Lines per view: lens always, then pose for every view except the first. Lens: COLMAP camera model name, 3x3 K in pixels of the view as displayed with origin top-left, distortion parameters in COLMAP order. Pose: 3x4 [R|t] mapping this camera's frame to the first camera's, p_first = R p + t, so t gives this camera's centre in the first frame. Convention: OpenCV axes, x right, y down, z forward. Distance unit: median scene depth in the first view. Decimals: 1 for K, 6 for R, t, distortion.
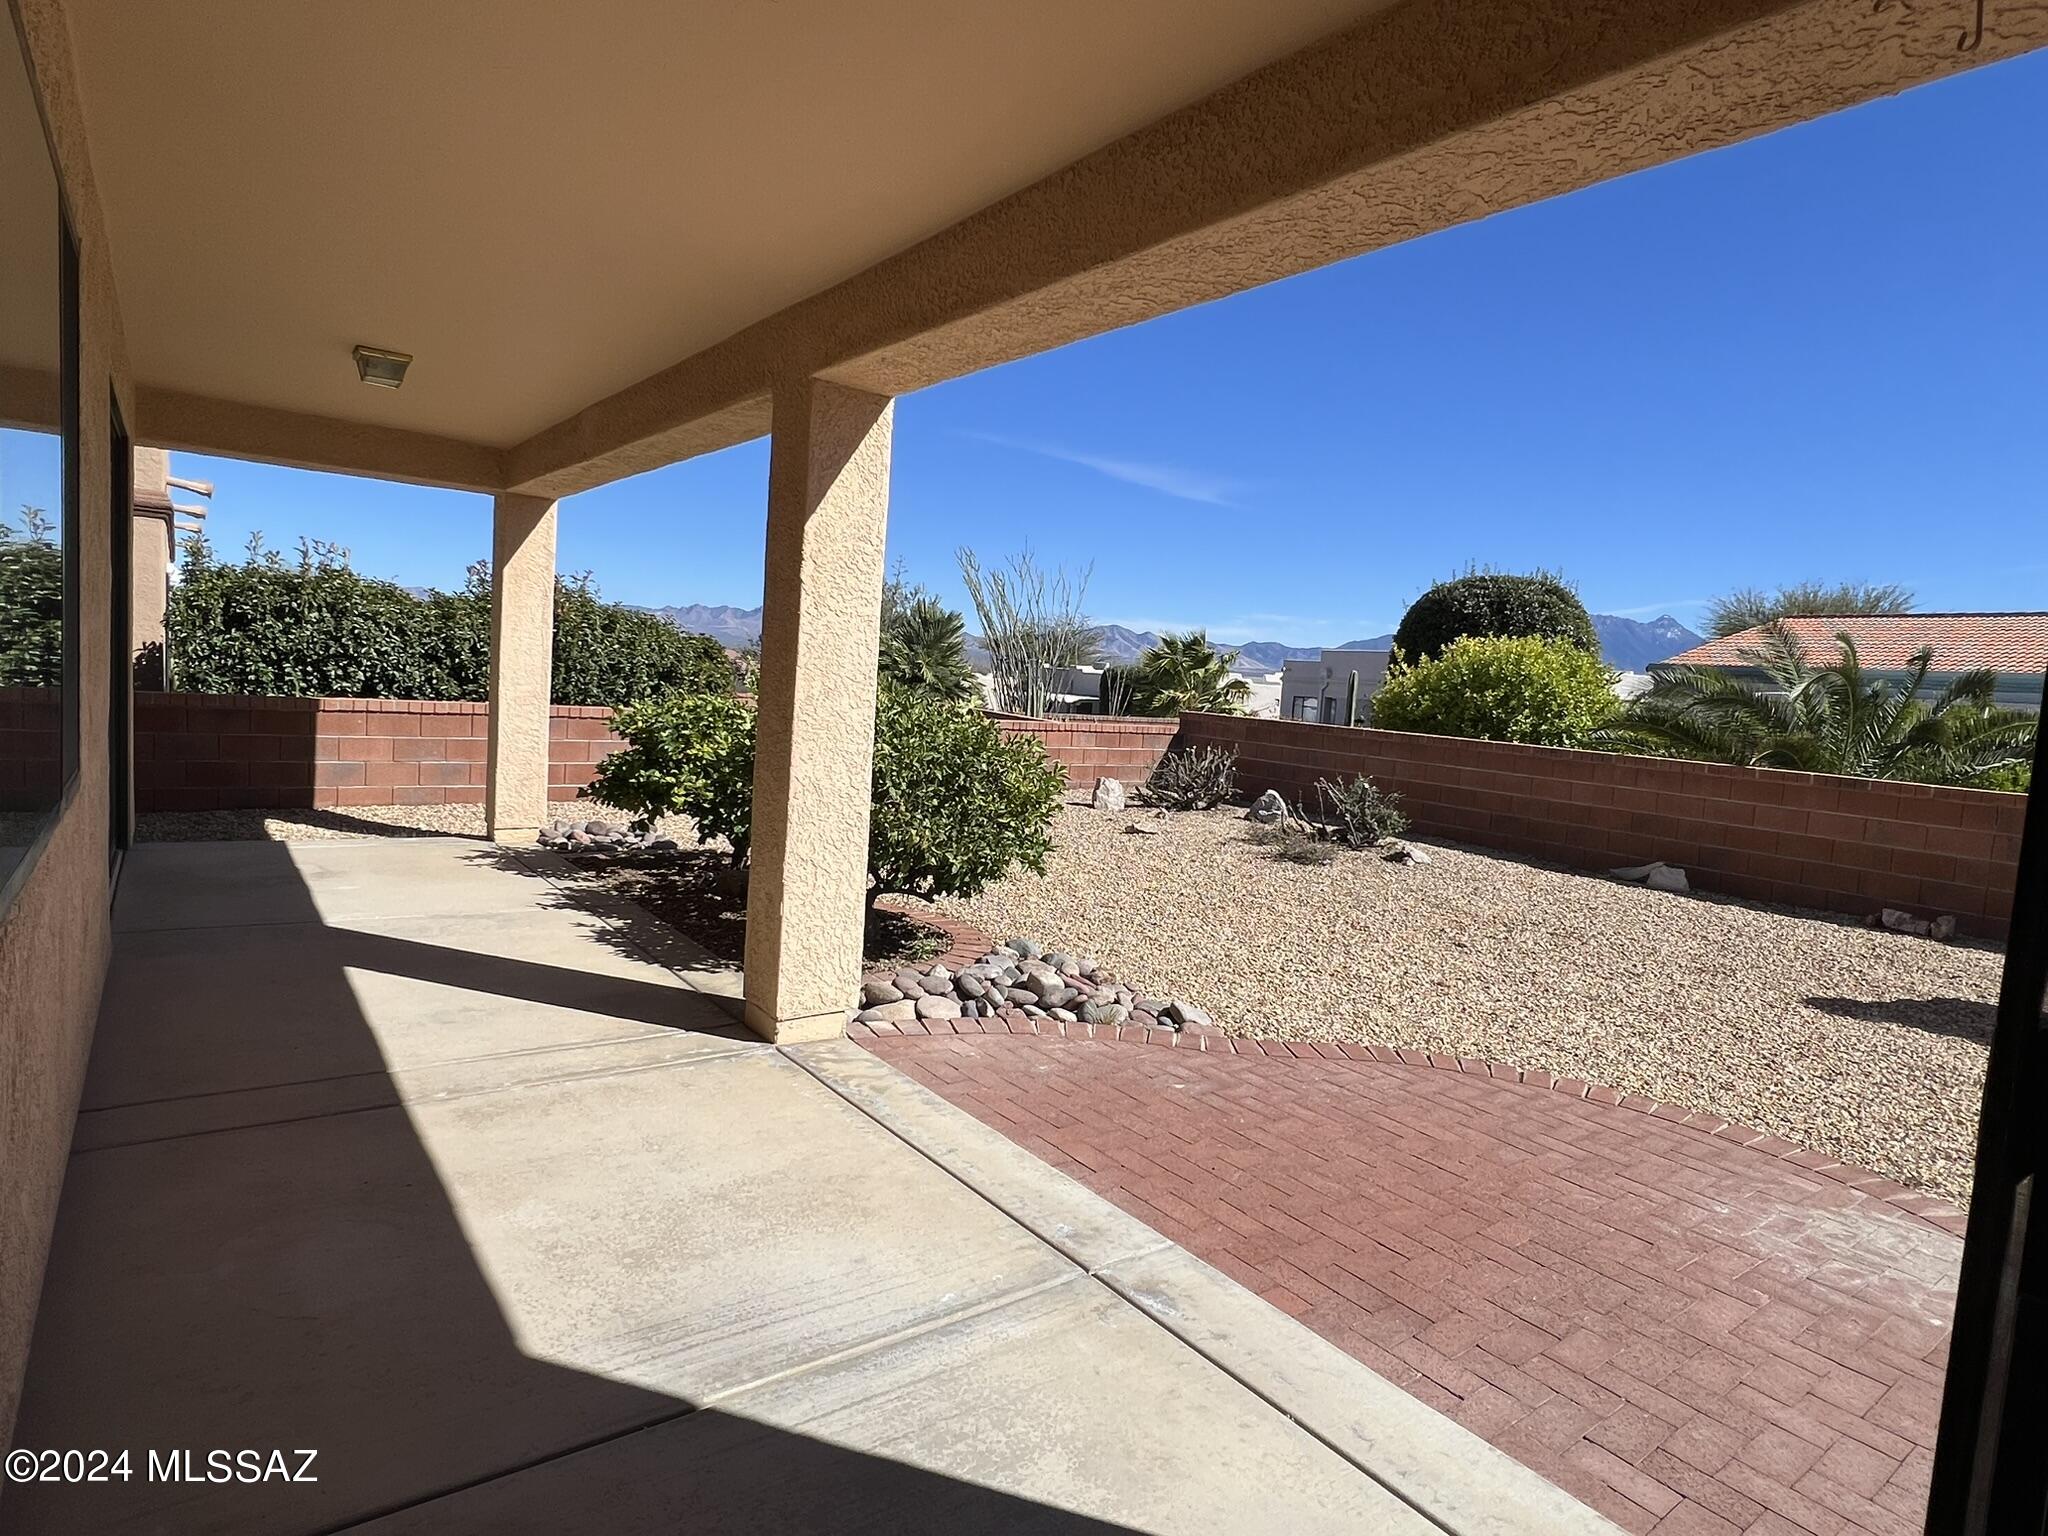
lens RADIAL K [[1099.9, 0, 1033.2], [0, 1099.9, 774.3], [0, 0, 1]] dist [0.027505, -0.000532]
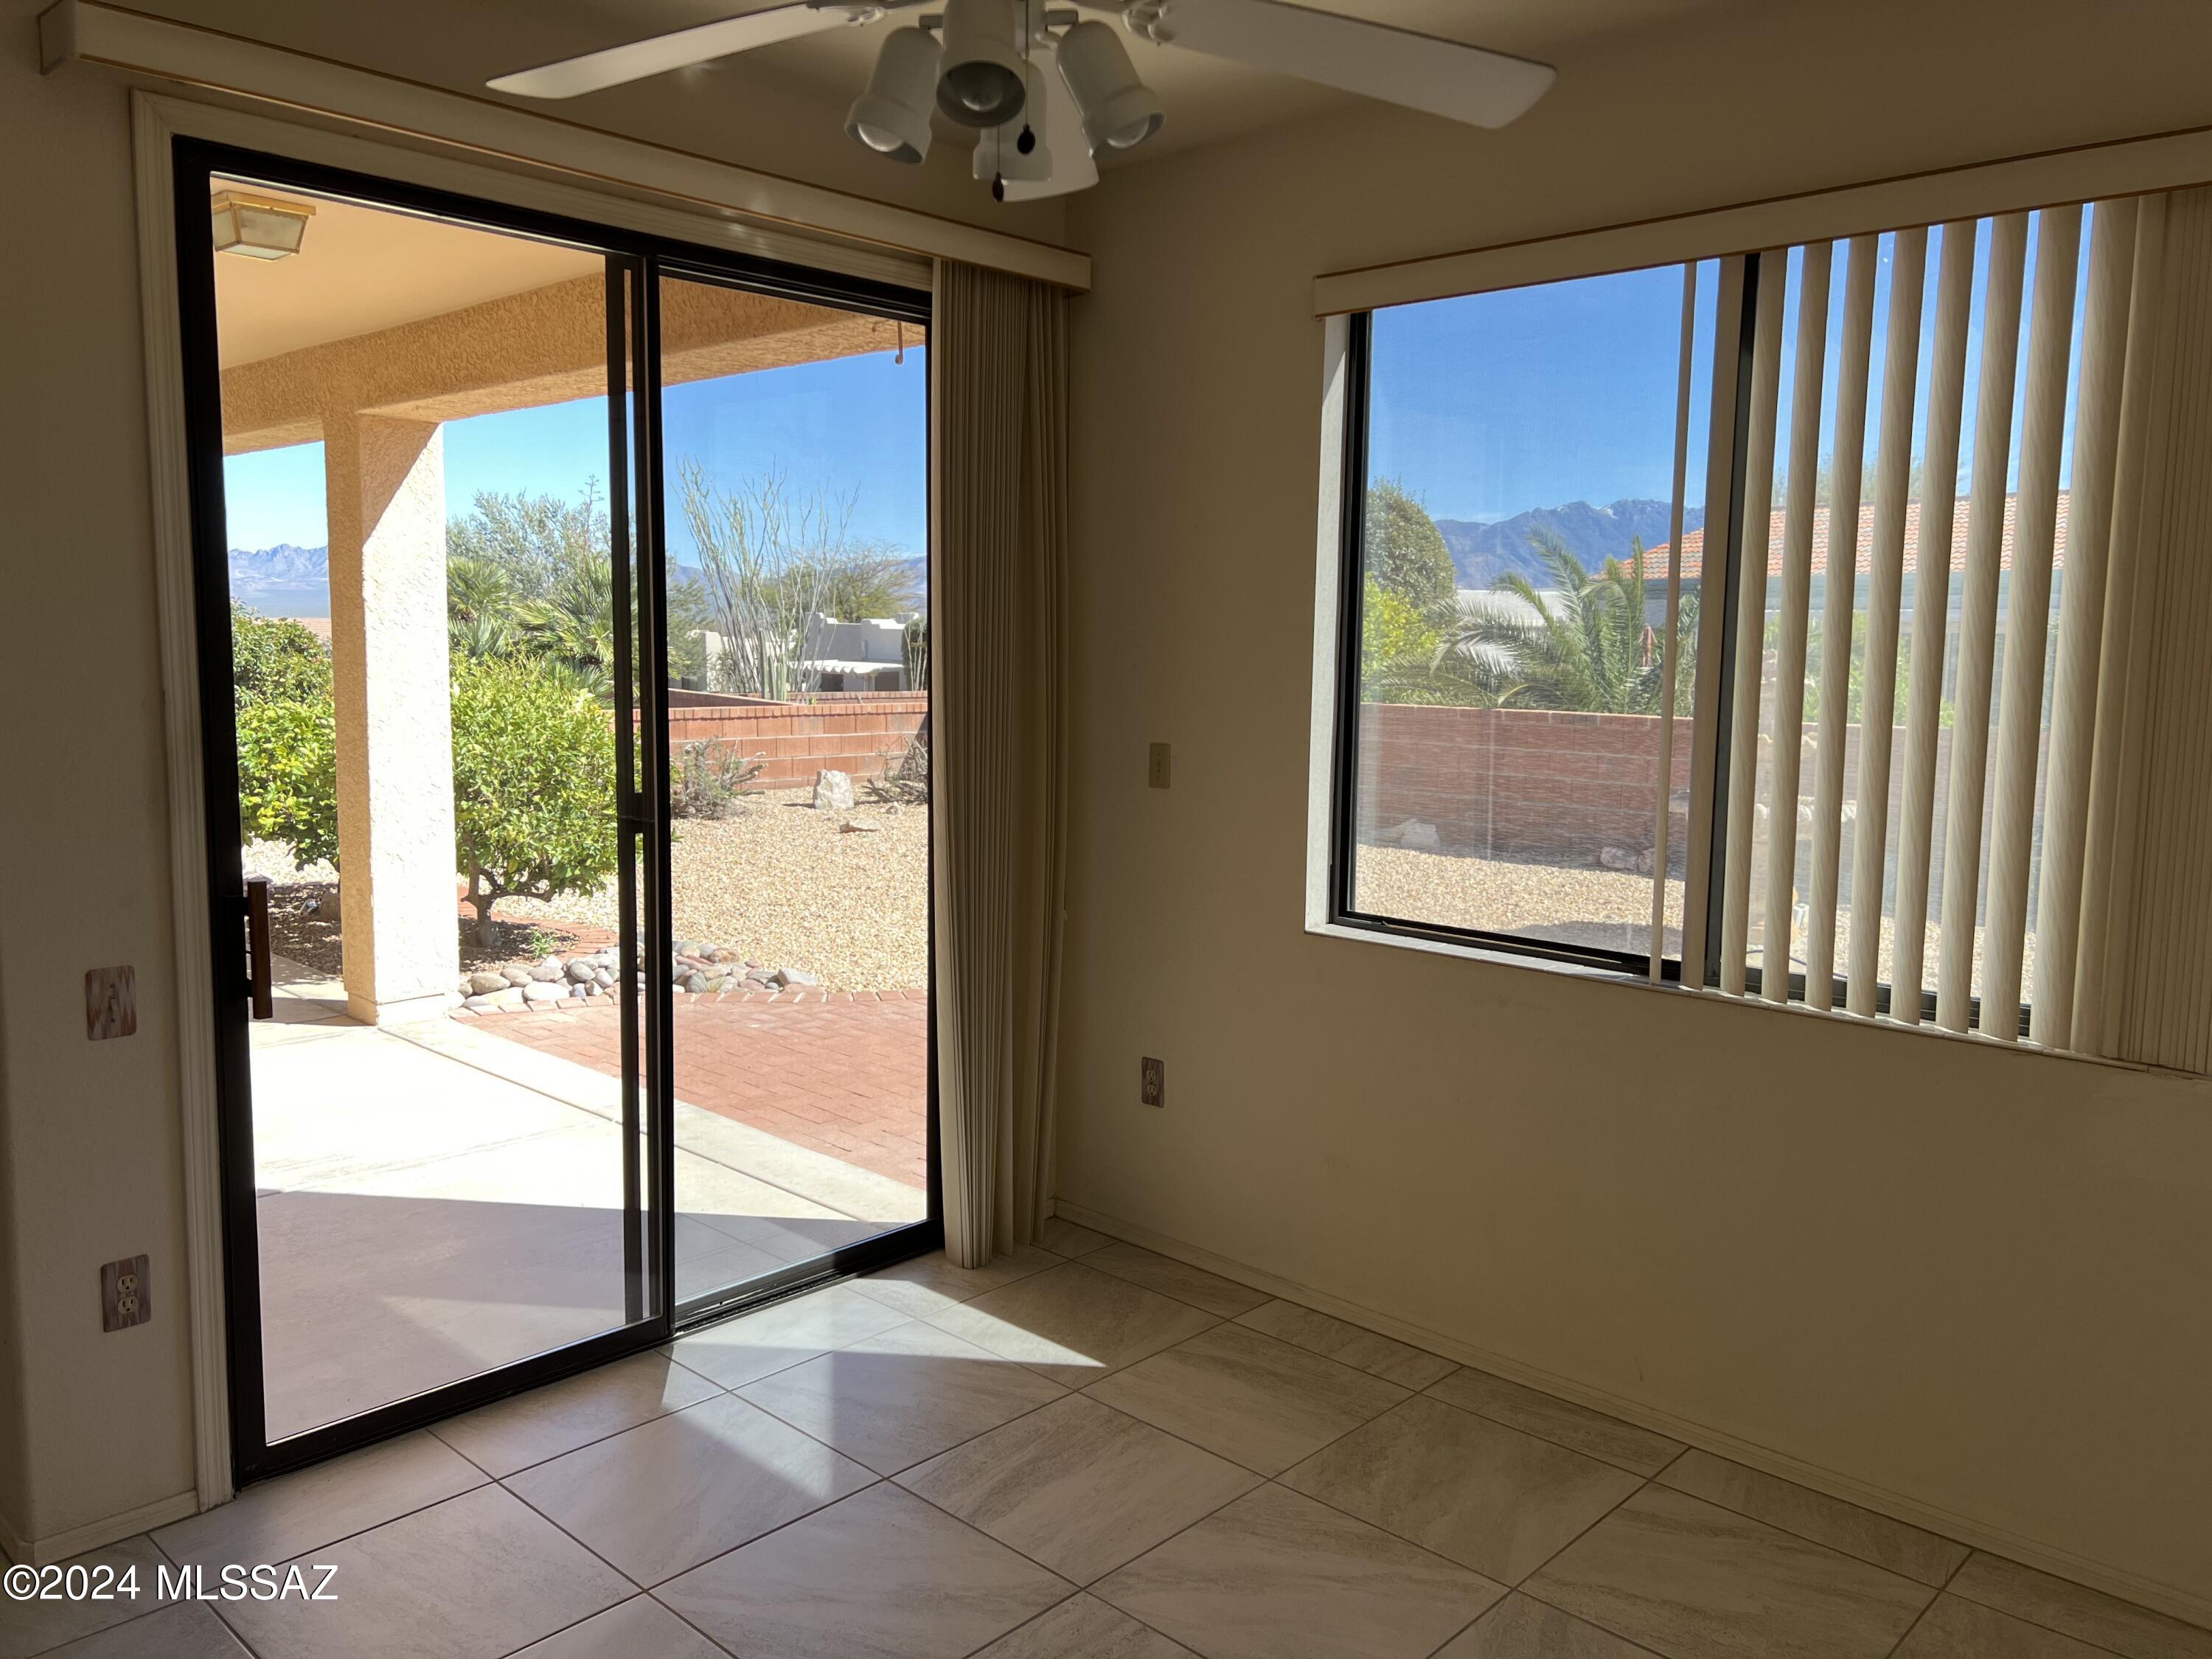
lens RADIAL K [[1658.5, 0, 1099.8], [0, 1658.5, 824.1], [0, 0, 1]] dist [0.077807, -0.100497]
pose [[0.987091, -0.073239, 0.142434, 0.203007], [0.068812, 0.996988, 0.035767, 0.029645], [-0.144624, -0.025504, 0.989158, -0.599334]]
